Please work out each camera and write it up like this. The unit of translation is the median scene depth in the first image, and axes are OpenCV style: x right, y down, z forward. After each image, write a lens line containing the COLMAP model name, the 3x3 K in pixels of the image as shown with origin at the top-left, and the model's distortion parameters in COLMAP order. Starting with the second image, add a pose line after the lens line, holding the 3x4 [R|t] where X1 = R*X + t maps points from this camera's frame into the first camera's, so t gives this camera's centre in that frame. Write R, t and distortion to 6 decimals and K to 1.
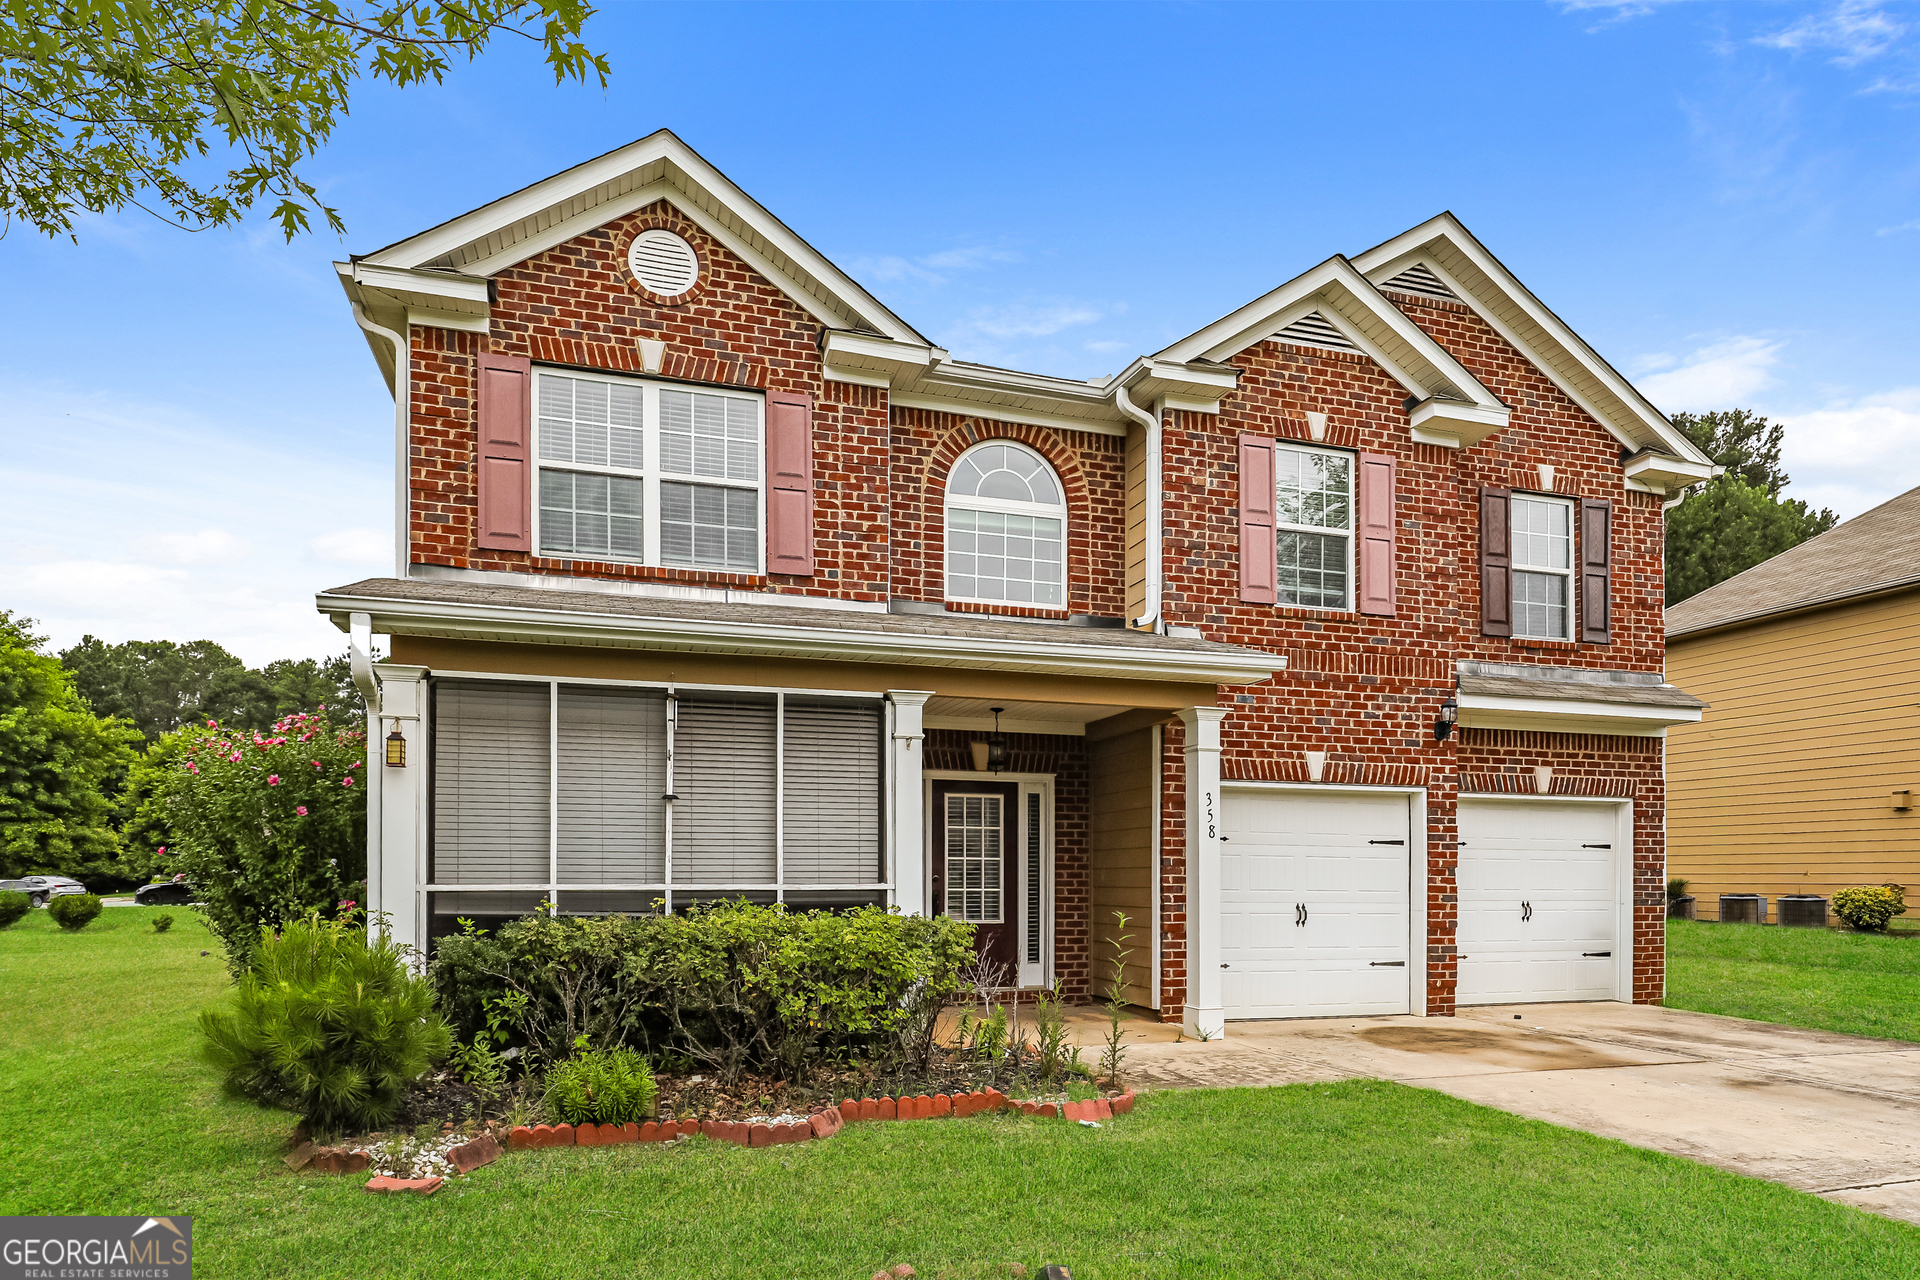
lens RADIAL K [[1052.3, 0, 958.9], [0, 1052.3, 652.0], [0, 0, 1]] dist [-0.001664, 0.000811]
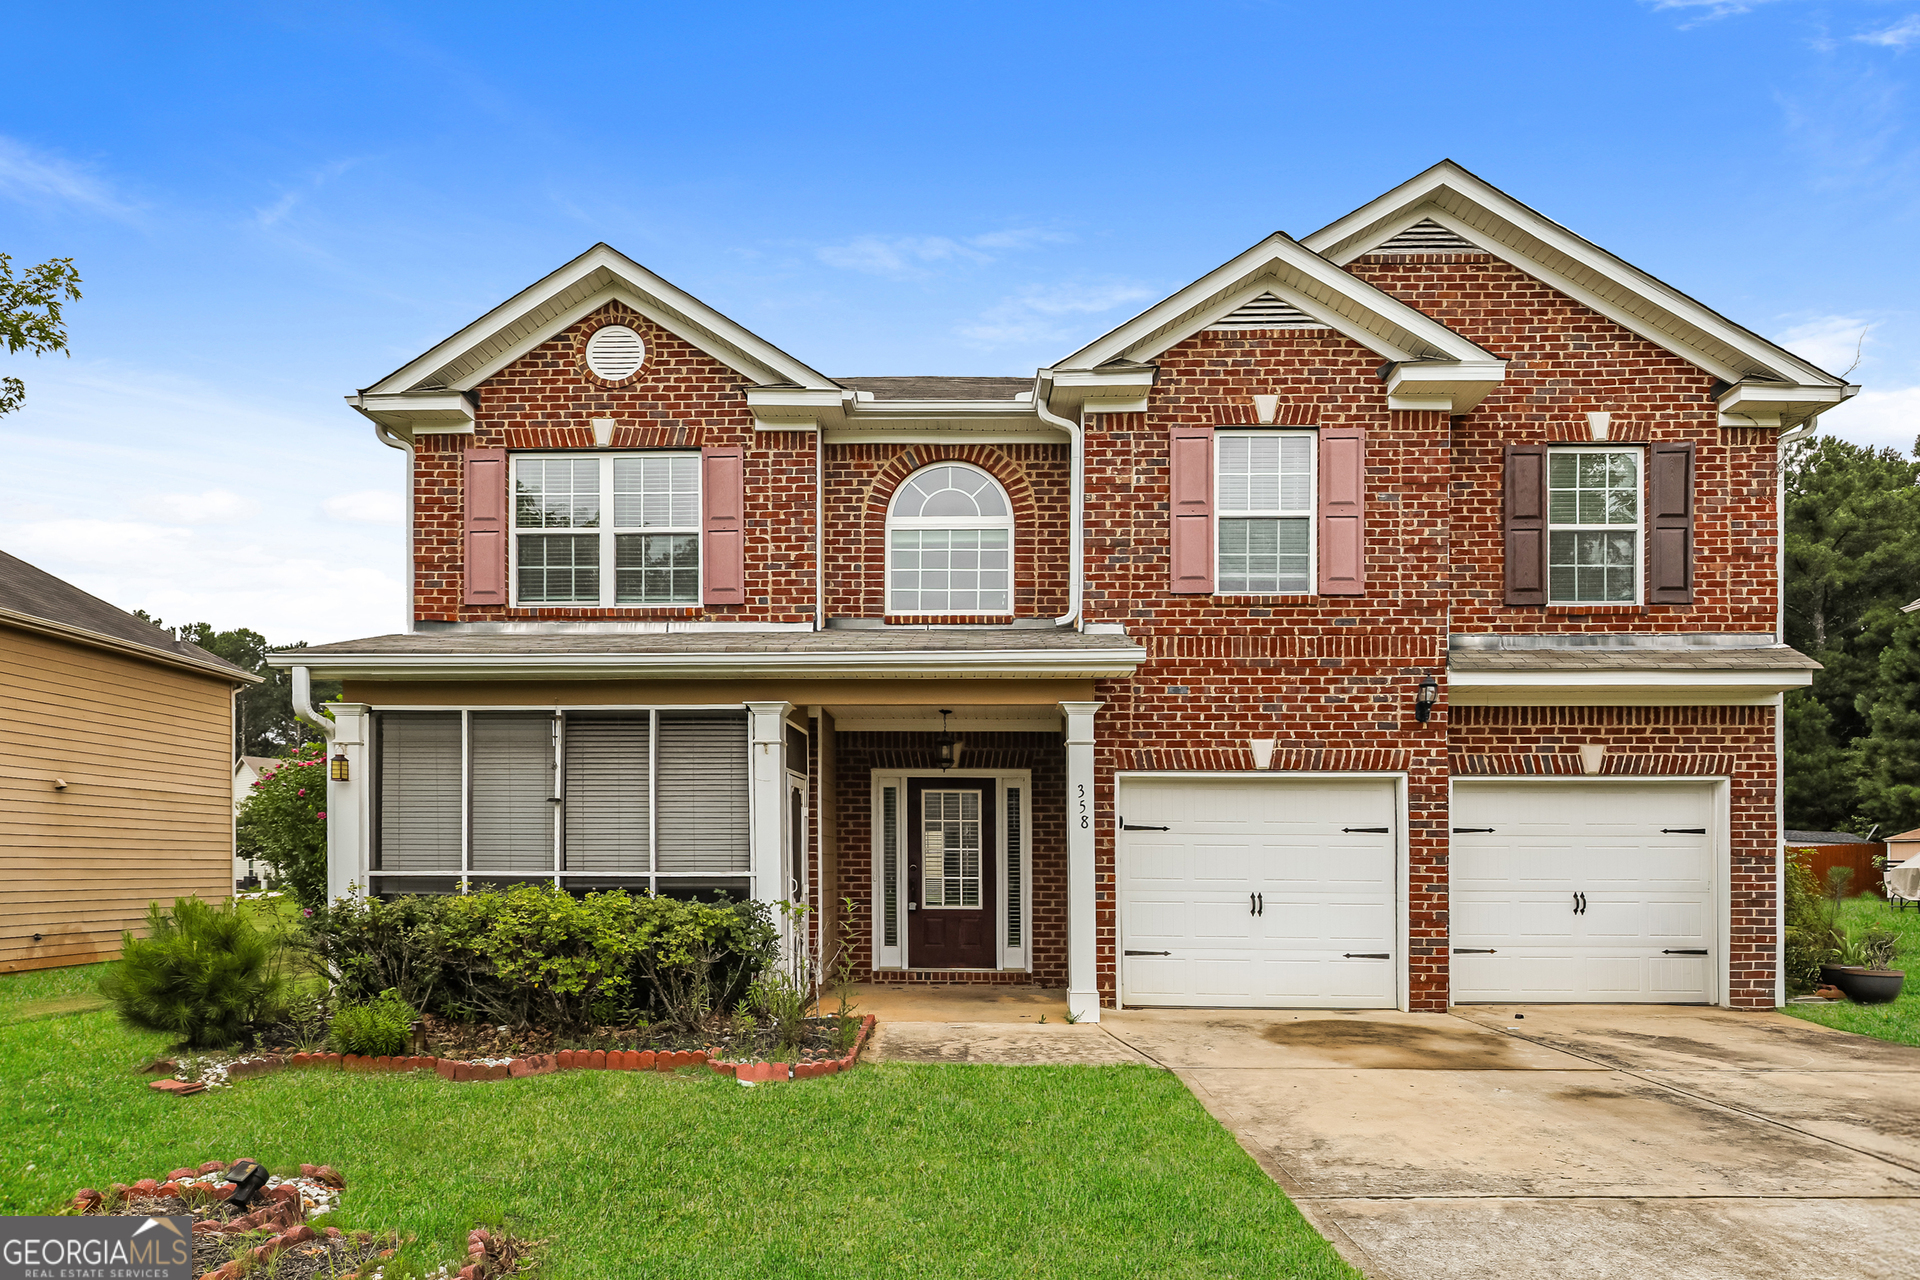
lens RADIAL K [[994.5, 0, 965.0], [0, 994.5, 655.1], [0, 0, 1]] dist [-0.011154, -0.000606]
pose [[0.954964, -0.061708, -0.290233, 0.348092], [0.061825, 0.998048, -0.008775, 0.006811], [0.290208, -0.009564, 0.956916, 0.027595]]
